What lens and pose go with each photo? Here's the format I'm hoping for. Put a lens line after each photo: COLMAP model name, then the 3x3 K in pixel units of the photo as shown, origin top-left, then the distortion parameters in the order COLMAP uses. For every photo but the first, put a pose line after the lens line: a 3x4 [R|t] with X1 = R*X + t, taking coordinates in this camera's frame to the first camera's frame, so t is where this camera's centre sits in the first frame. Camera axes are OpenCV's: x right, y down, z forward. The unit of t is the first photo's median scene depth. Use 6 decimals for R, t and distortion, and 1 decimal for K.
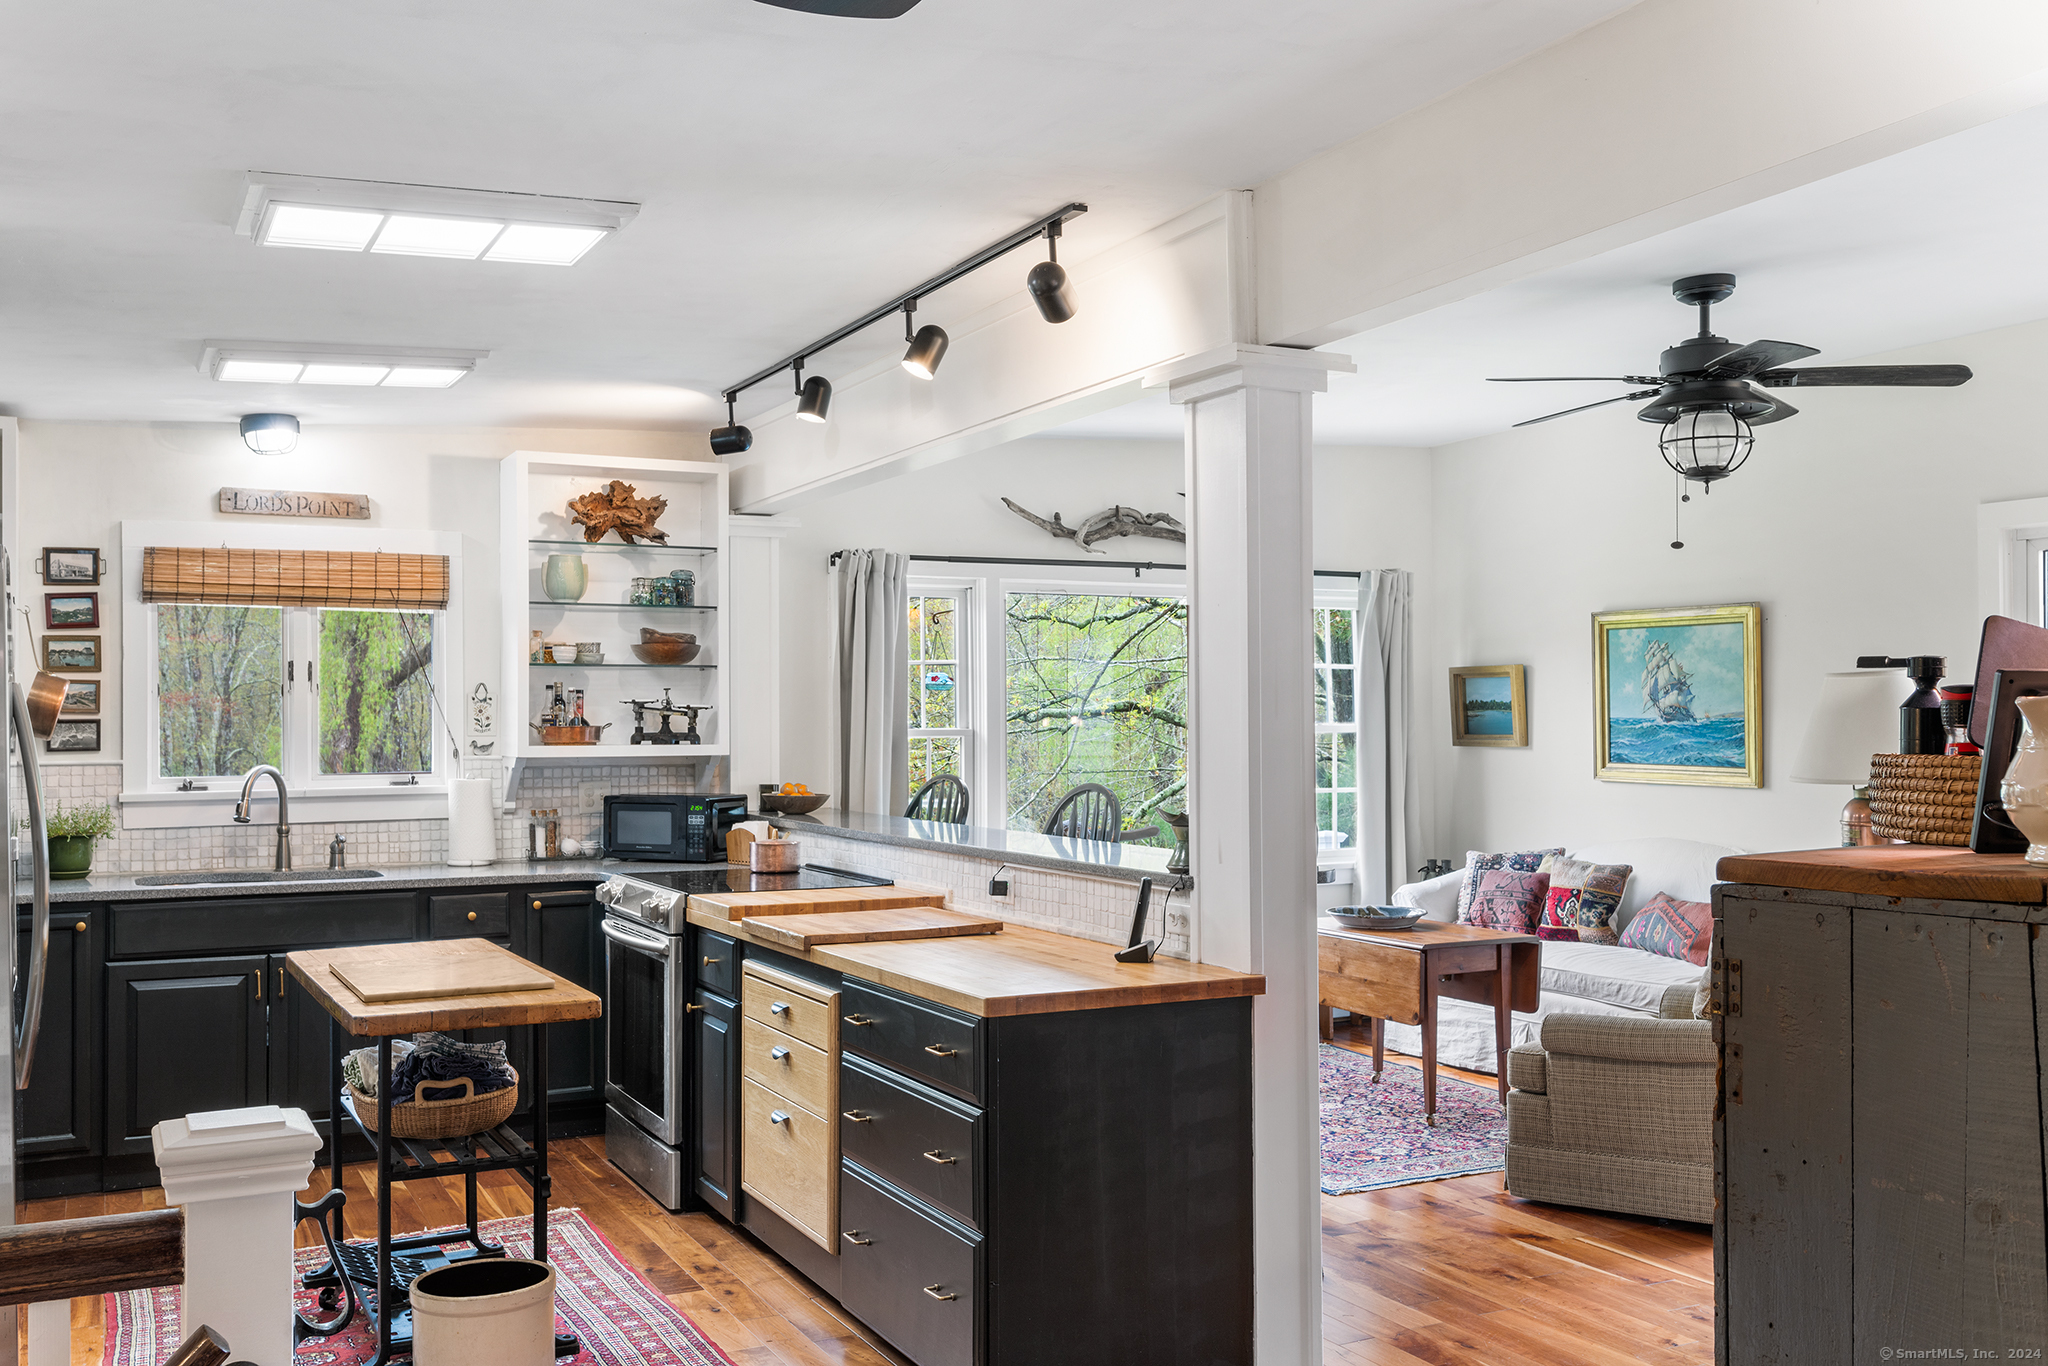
lens RADIAL K [[1843.2, 0, 1022.7], [0, 1843.2, 703.5], [0, 0, 1]] dist [-0.008198, -0.001746]
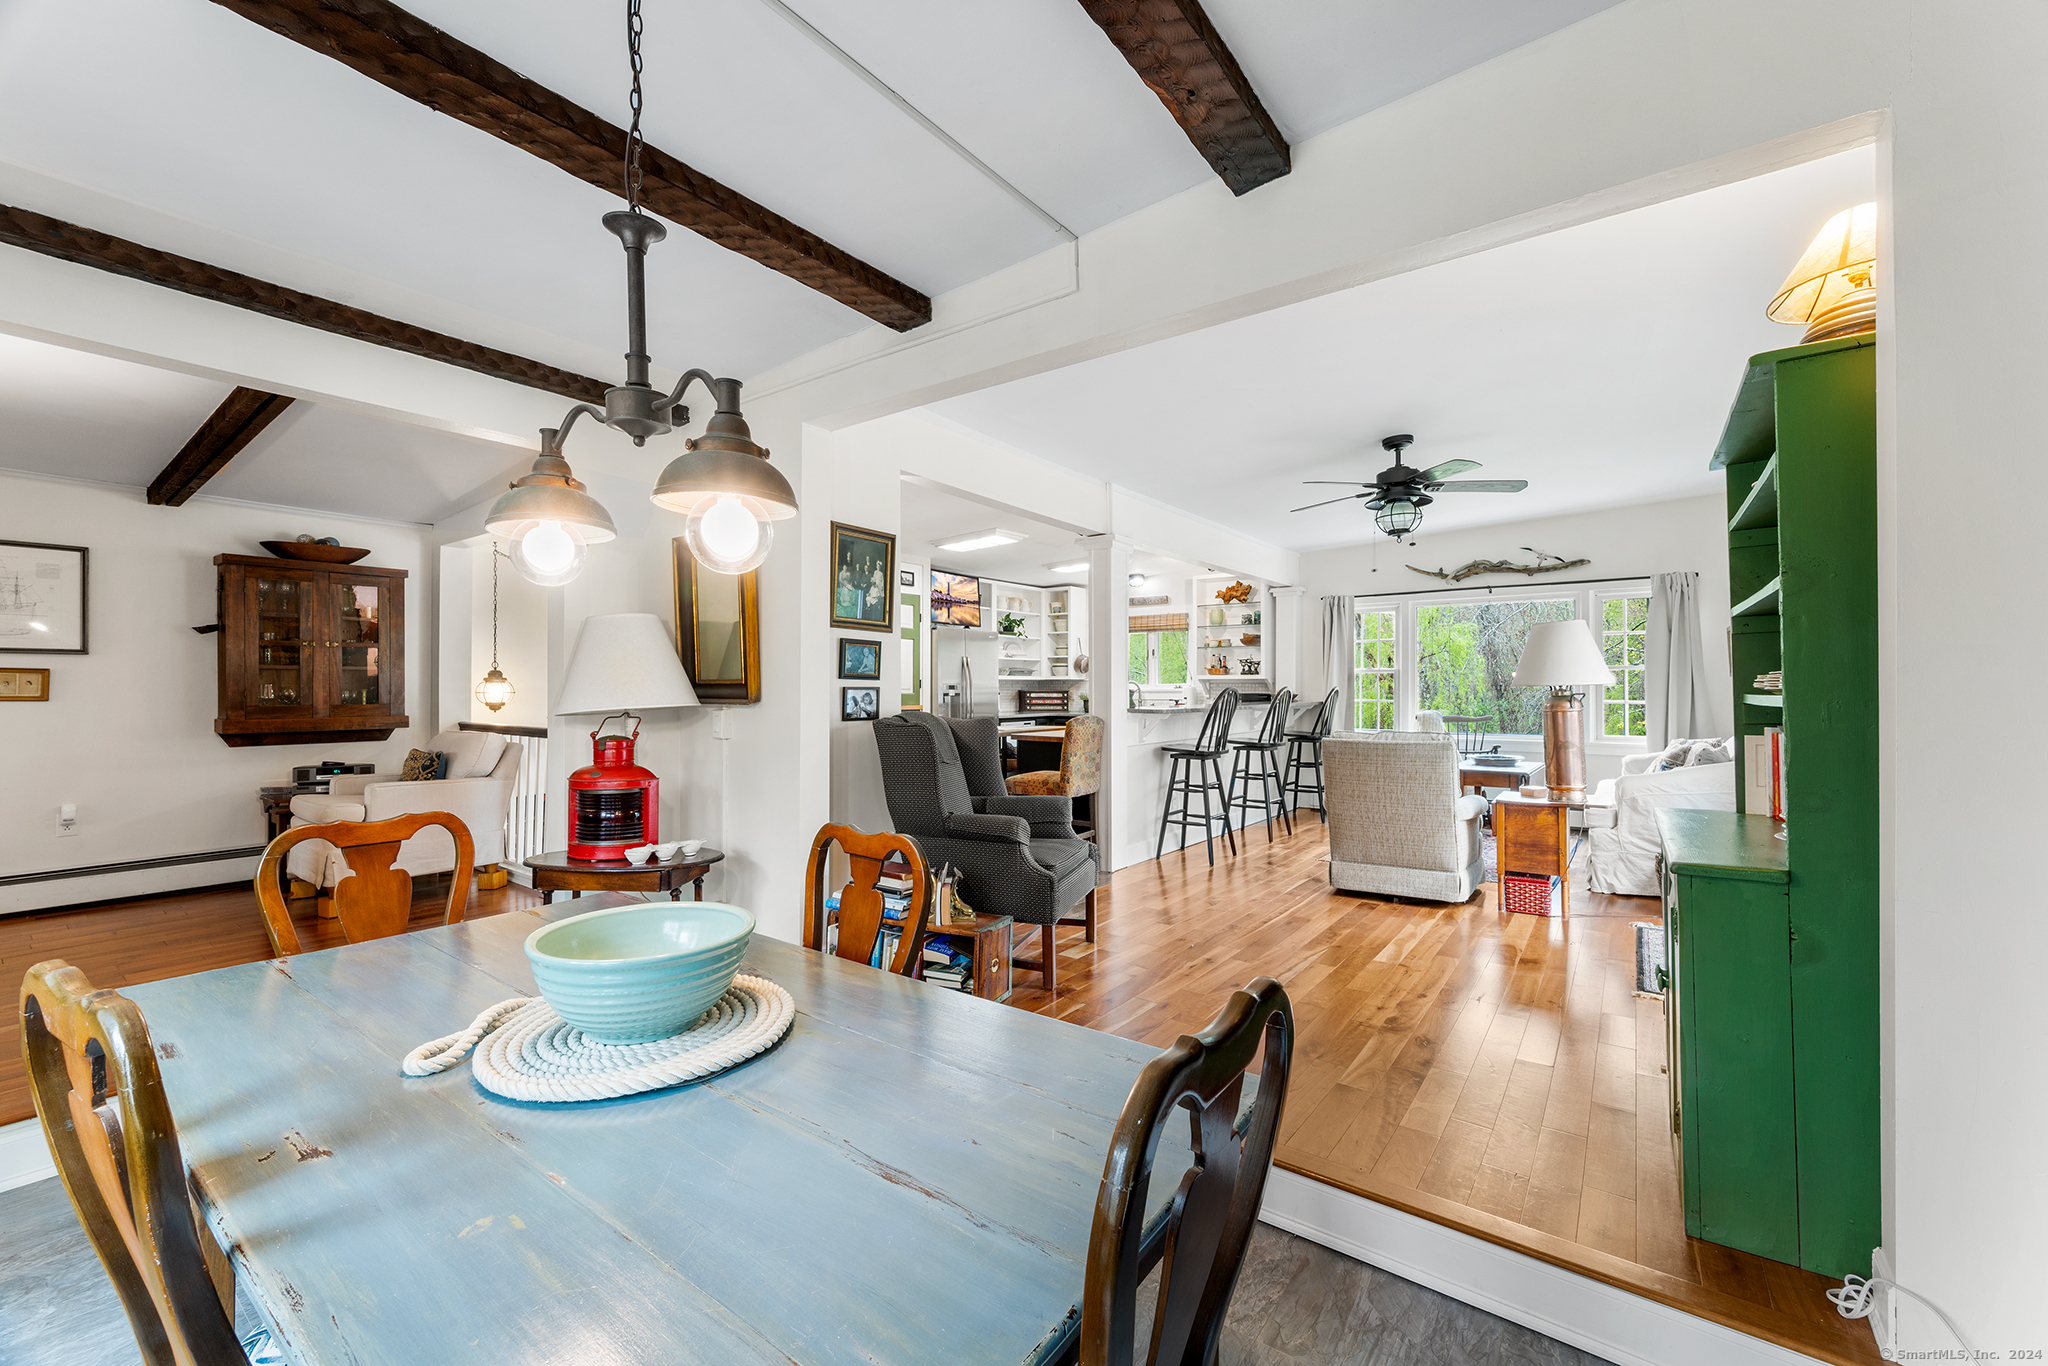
lens RADIAL K [[773.9, 0, 1024.0], [0, 773.9, 683.0], [0, 0, 1]] dist [-0.000386, -0.000008]
pose [[0.454242, 0.002854, -0.890874, 0.683548], [0.007742, 0.999944, 0.007151, 0.023521], [0.890845, -0.010146, 0.454194, 0.176371]]
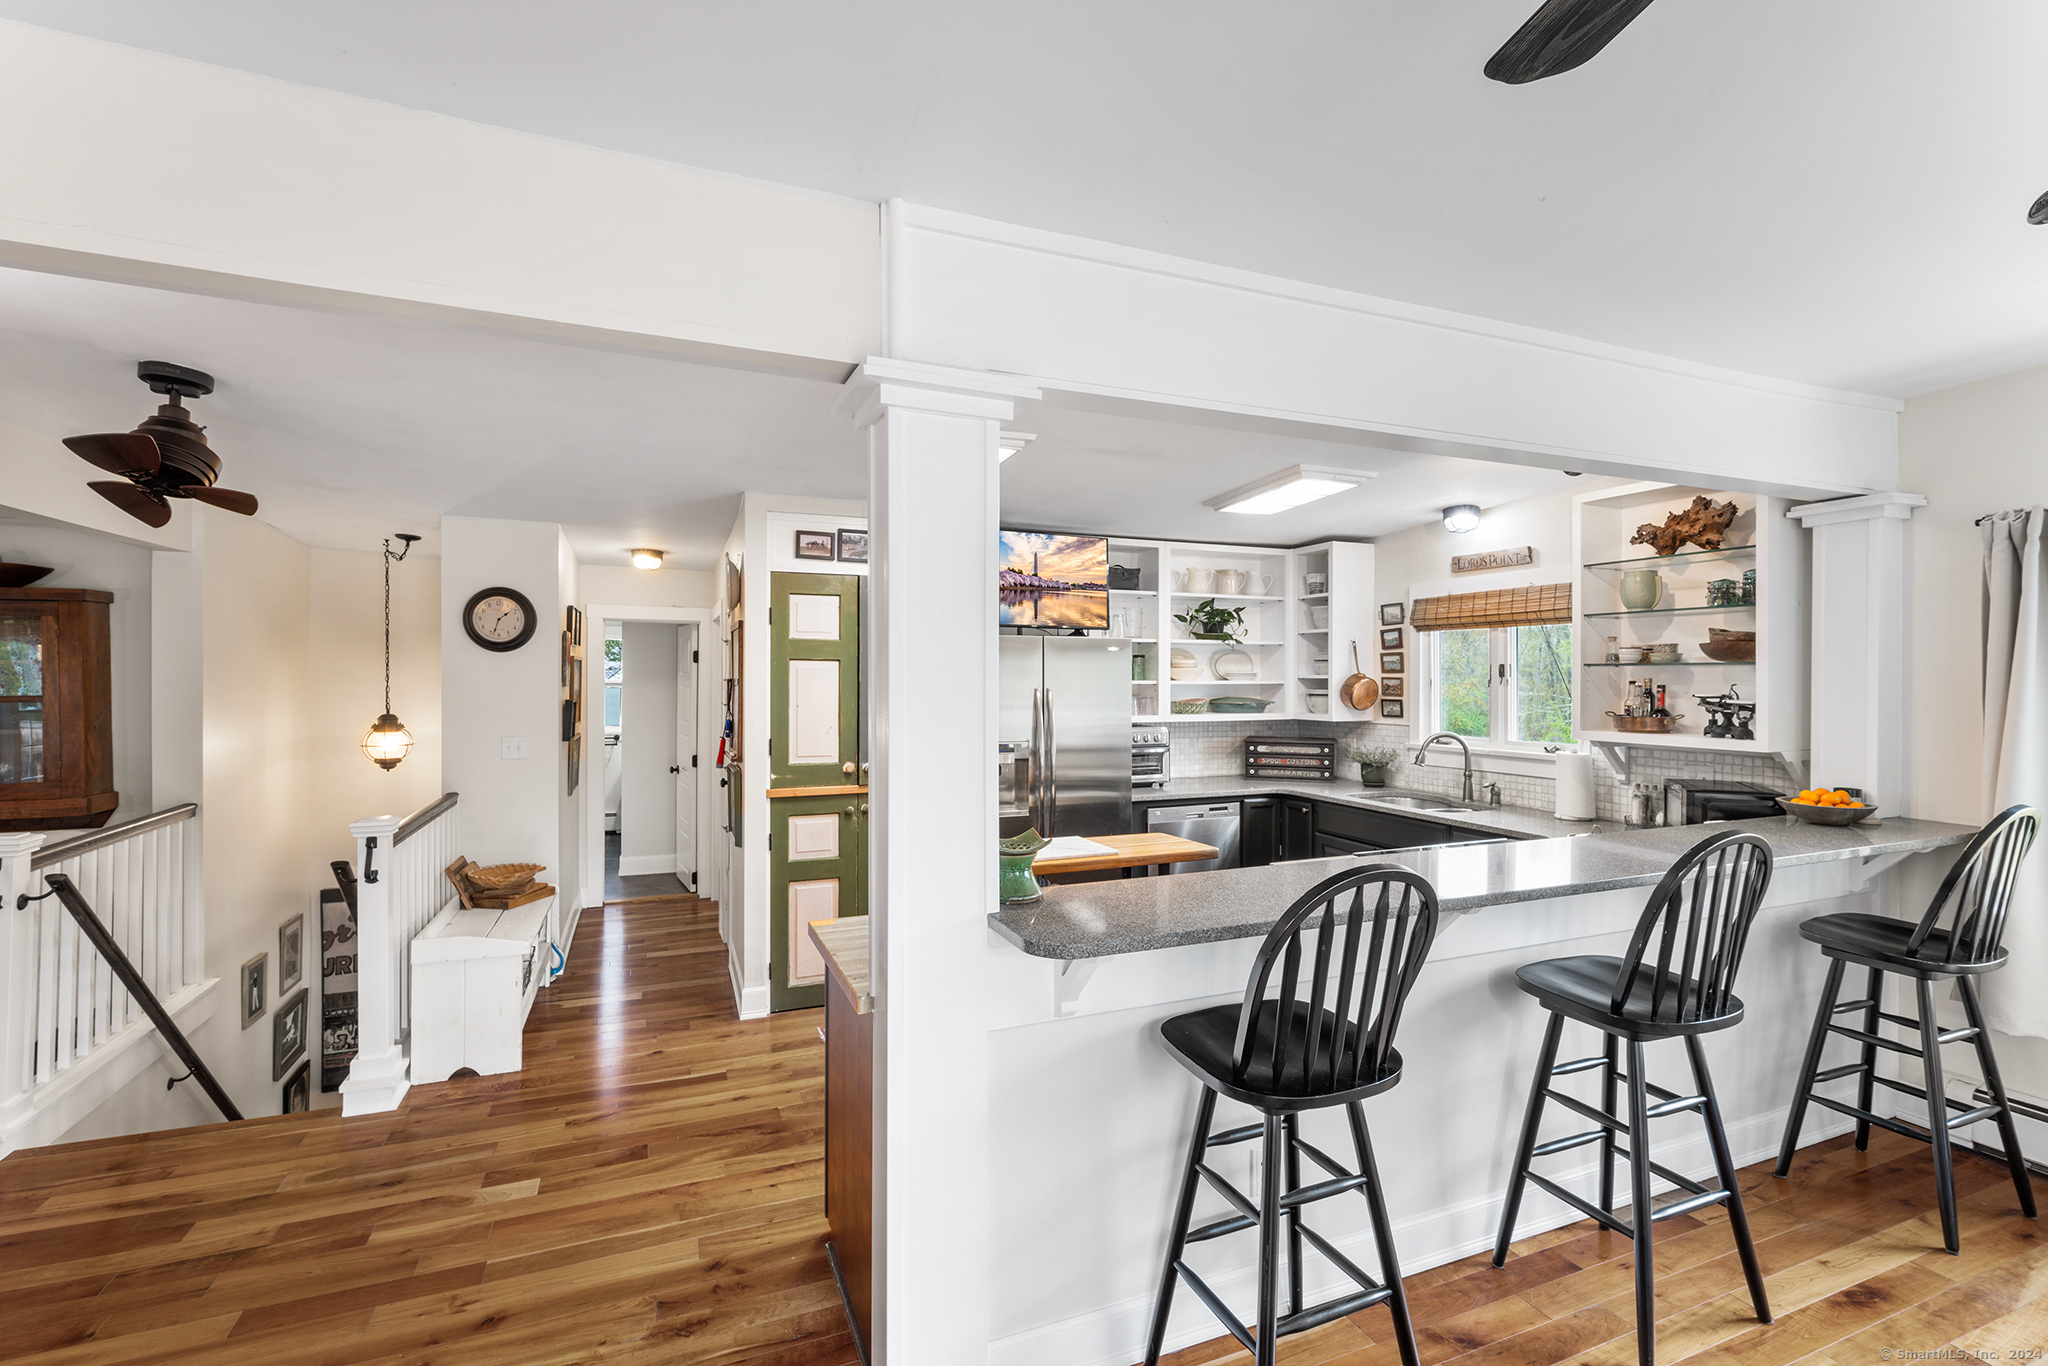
lens RADIAL K [[925.6, 0, 1017.5], [0, 925.6, 680.4], [0, 0, 1]] dist [0.047769, -0.000081]
pose [[-0.074641, 0.009260, -0.997167, 0.381443], [0.011347, 0.999900, 0.008437, -0.019777], [0.997146, -0.010685, -0.074739, 0.637121]]
